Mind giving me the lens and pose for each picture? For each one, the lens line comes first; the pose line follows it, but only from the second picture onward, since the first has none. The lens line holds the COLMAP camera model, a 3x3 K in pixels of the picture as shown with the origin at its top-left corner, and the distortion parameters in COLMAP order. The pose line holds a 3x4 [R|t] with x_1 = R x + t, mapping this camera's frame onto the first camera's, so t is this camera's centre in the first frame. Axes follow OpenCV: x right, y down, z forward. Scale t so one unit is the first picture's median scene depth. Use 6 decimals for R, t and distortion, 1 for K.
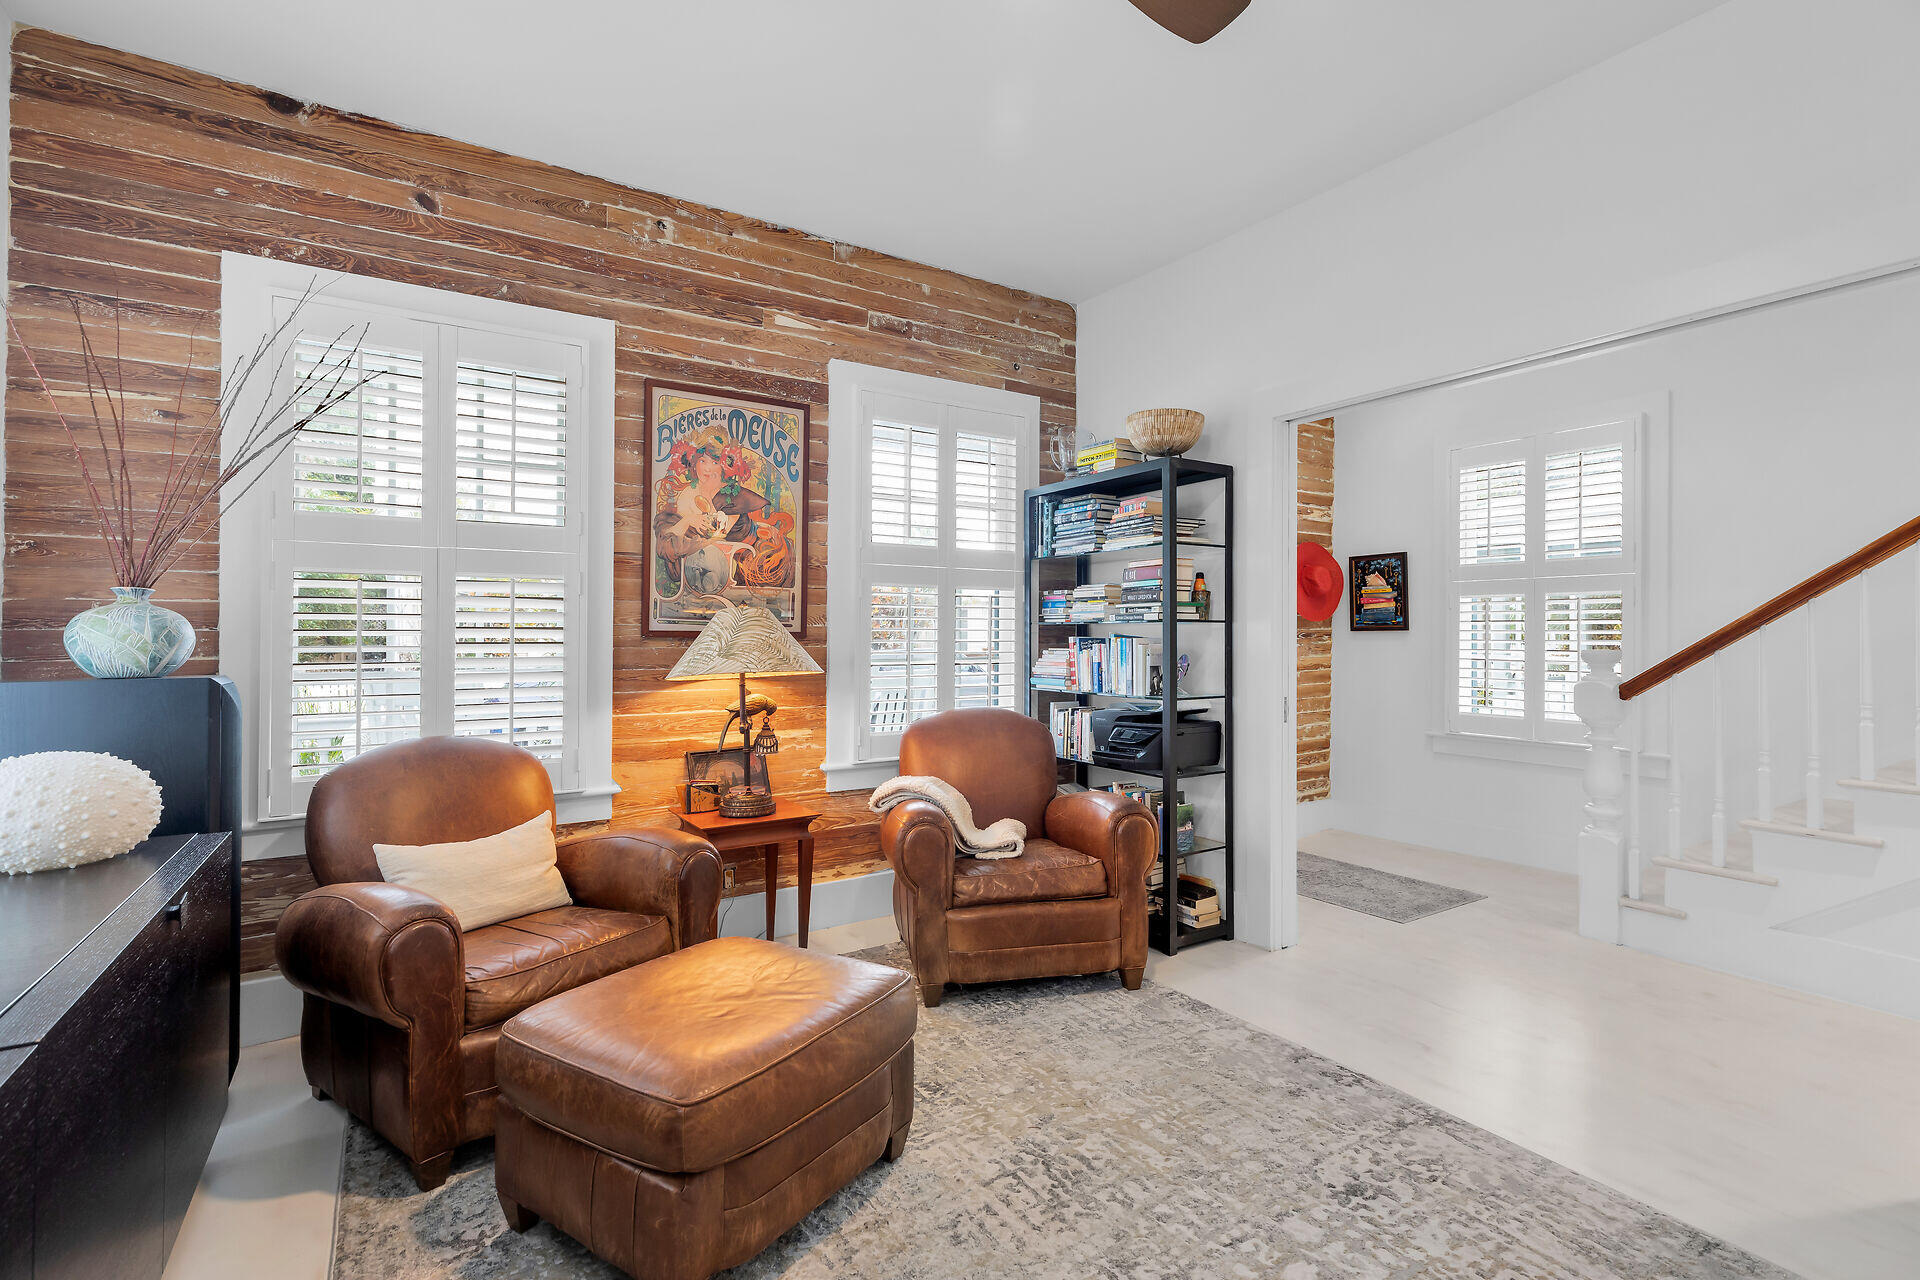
lens RADIAL K [[861.8, 0, 960.0], [0, 861.8, 640.0], [0, 0, 1]] dist [-0.000744, -0.000032]
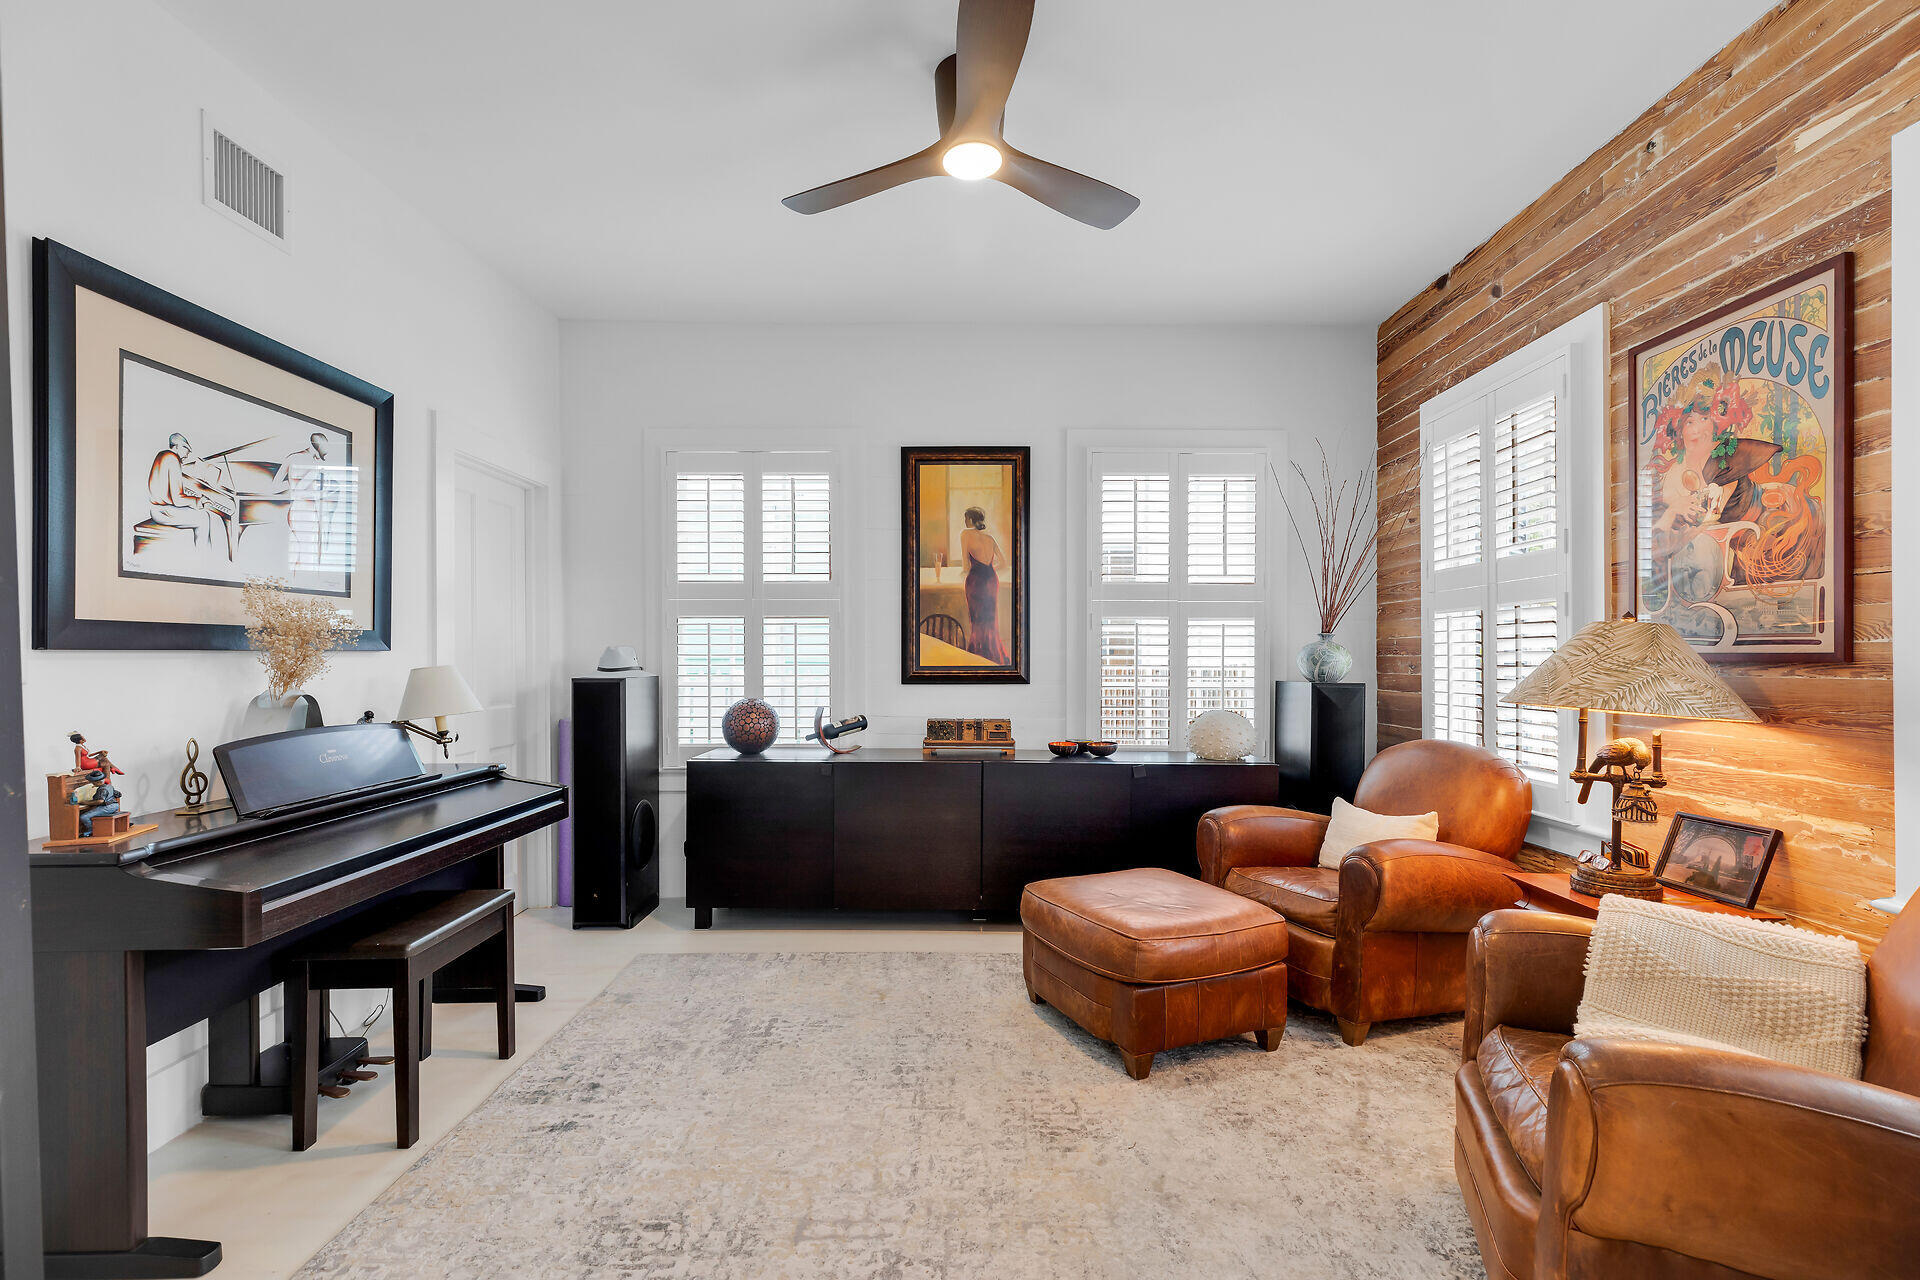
lens RADIAL K [[903.3, 0, 960.0], [0, 903.3, 640.0], [0, 0, 1]] dist [0.000021, -0.000105]
pose [[-0.555624, -0.010077, -0.831373, 0.678929], [0.007168, 0.999831, -0.016909, -0.012579], [0.831403, -0.015355, -0.555458, 0.892790]]
